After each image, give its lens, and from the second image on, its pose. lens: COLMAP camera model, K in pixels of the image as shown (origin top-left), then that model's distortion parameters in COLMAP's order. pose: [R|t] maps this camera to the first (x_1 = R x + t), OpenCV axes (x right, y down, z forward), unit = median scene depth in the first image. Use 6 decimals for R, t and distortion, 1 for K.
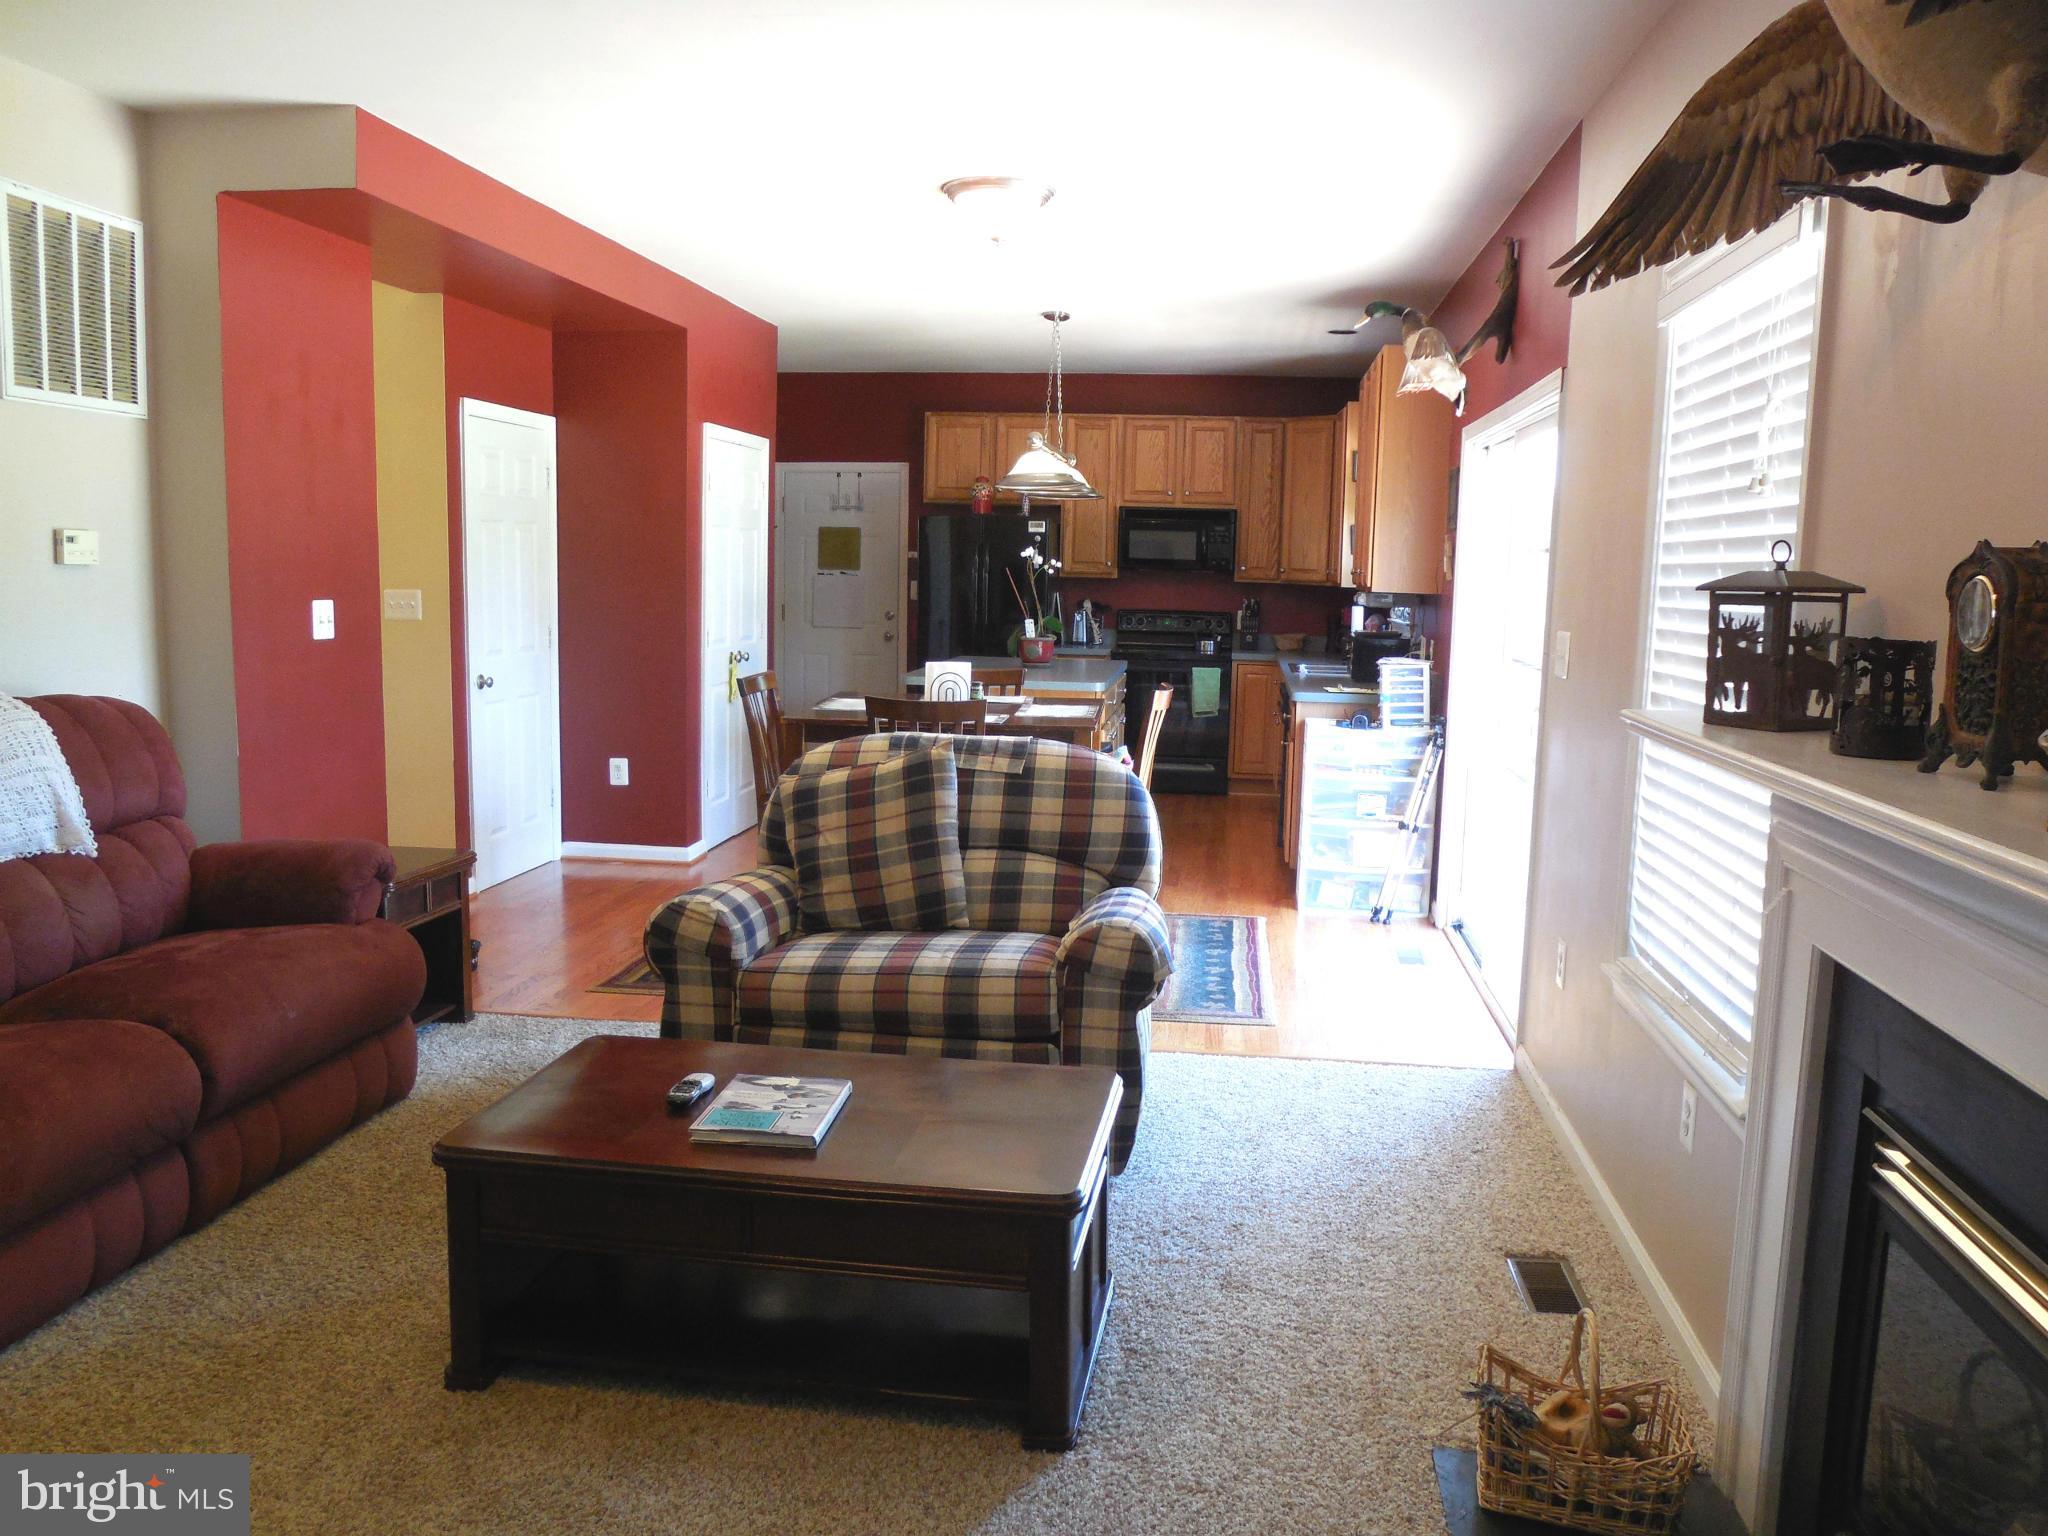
lens RADIAL K [[1586.0, 0, 1052.6], [0, 1586.0, 771.3], [0, 0, 1]] dist [-0.115599, 0.122992]
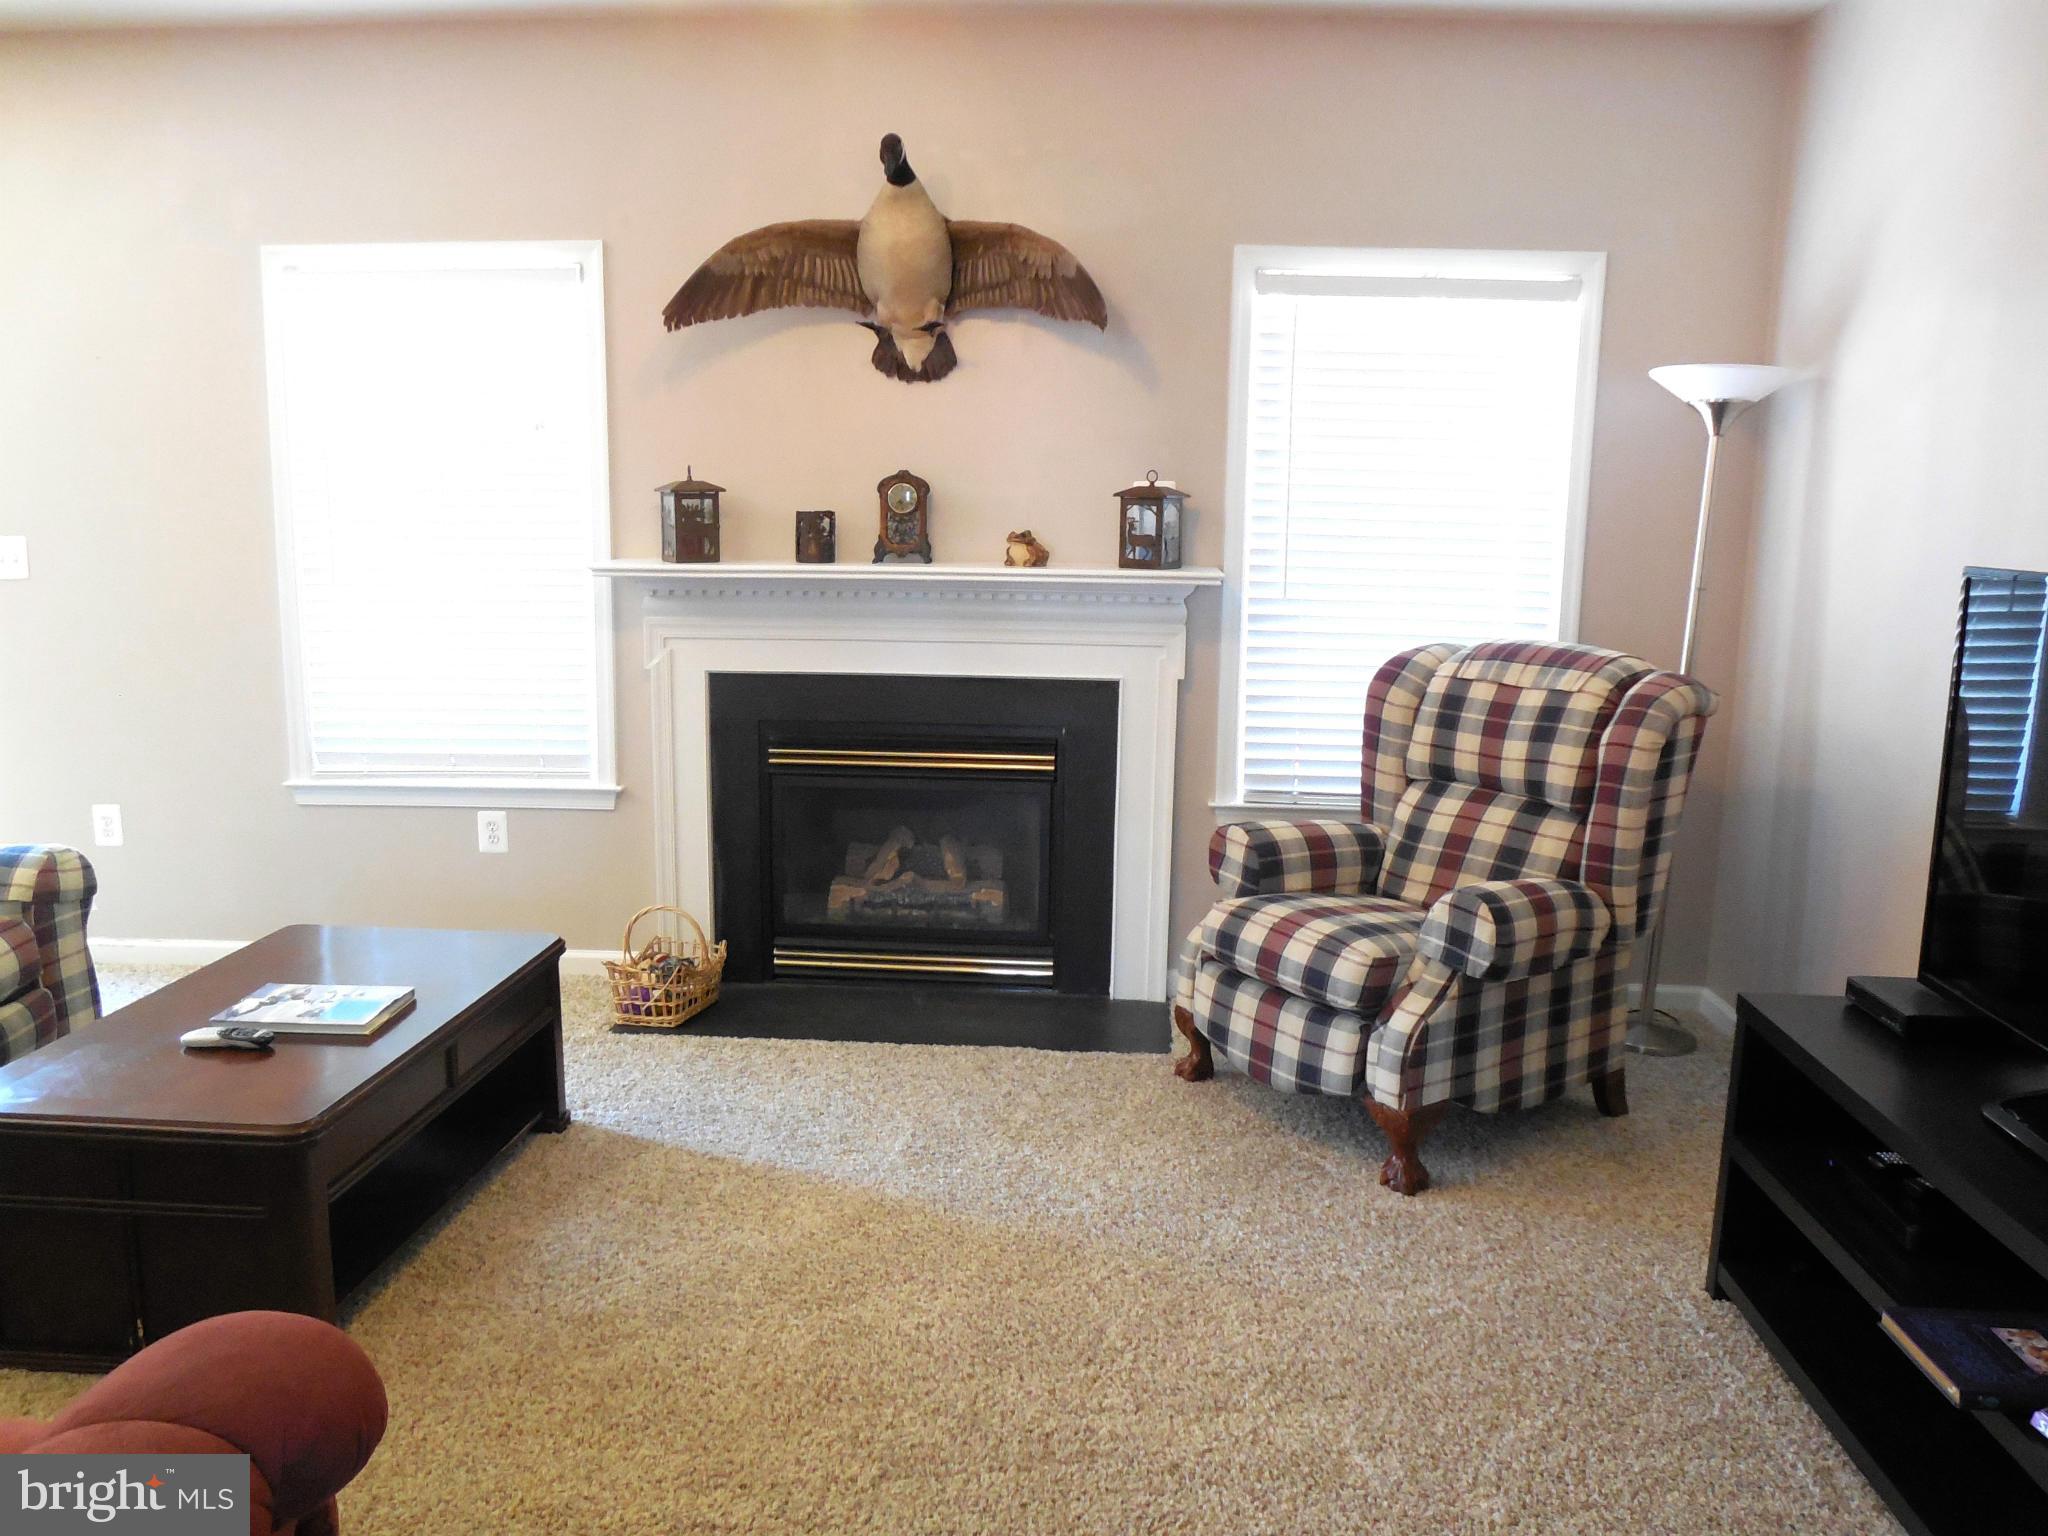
lens RADIAL K [[1586.0, 0, 1052.6], [0, 1586.0, 771.3], [0, 0, 1]] dist [-0.115599, 0.122992]
pose [[-0.063636, -0.198240, 0.978085, -1.187628], [0.120458, 0.971381, 0.204719, -0.094764], [-0.990677, 0.130846, -0.037935, 0.514779]]
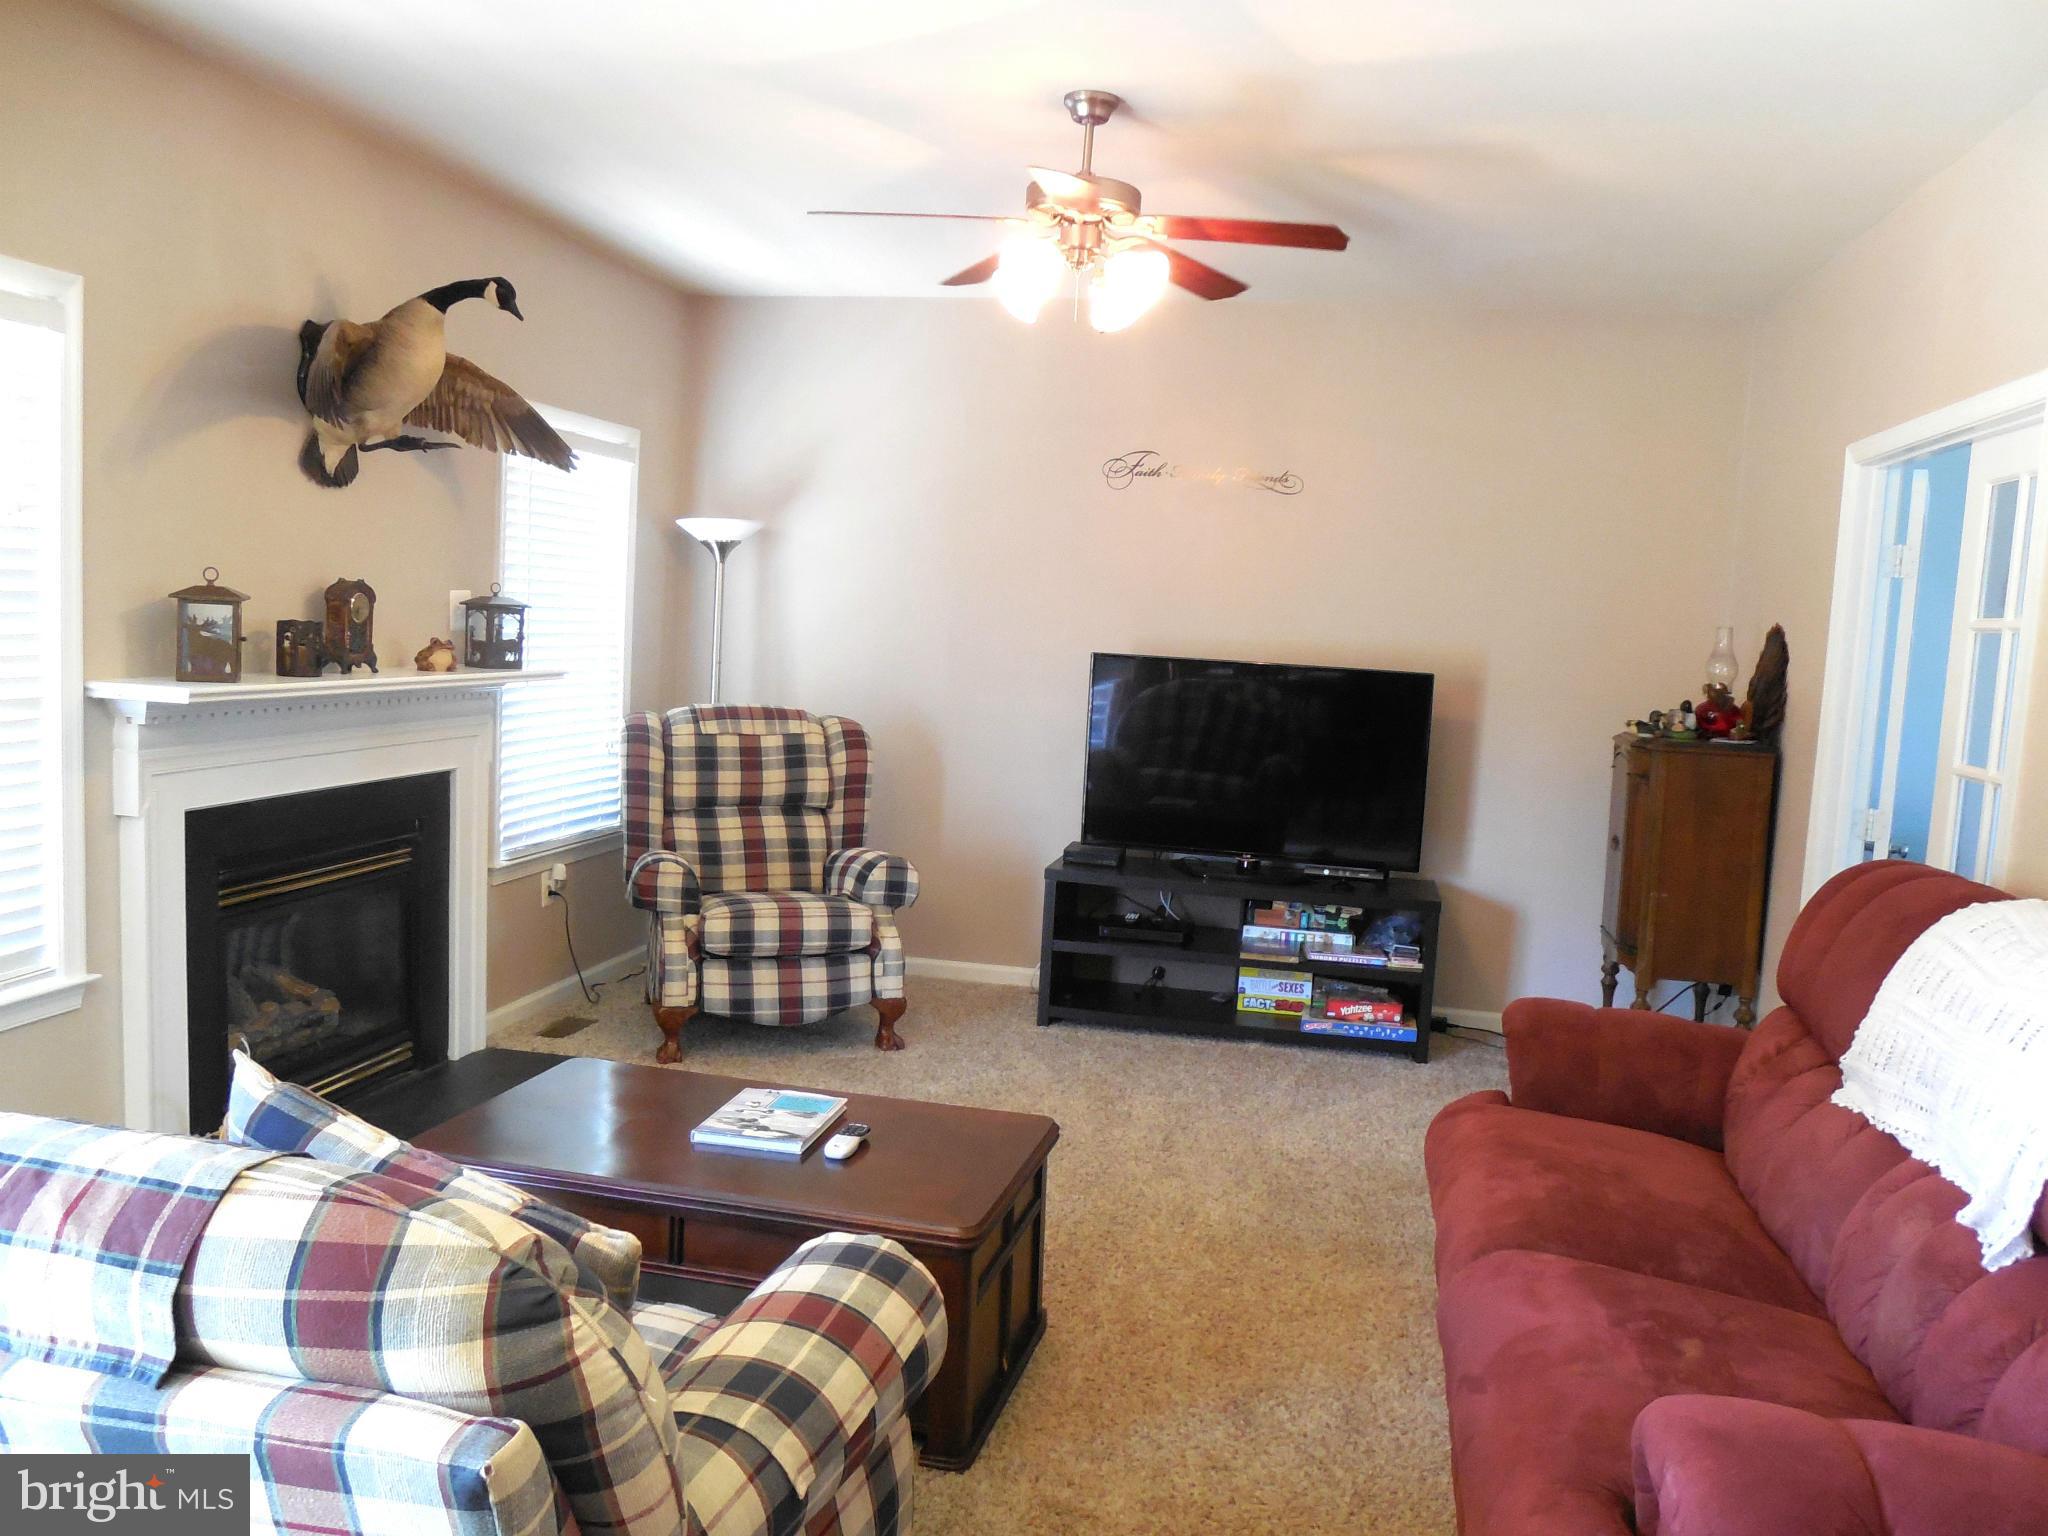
lens RADIAL K [[1586.0, 0, 1052.6], [0, 1586.0, 771.3], [0, 0, 1]] dist [-0.115599, 0.122992]
pose [[-0.994076, -0.072423, 0.081038, -0.435956], [-0.051632, 0.970806, 0.234243, -0.283394], [-0.095637, 0.228671, -0.968795, 1.956592]]
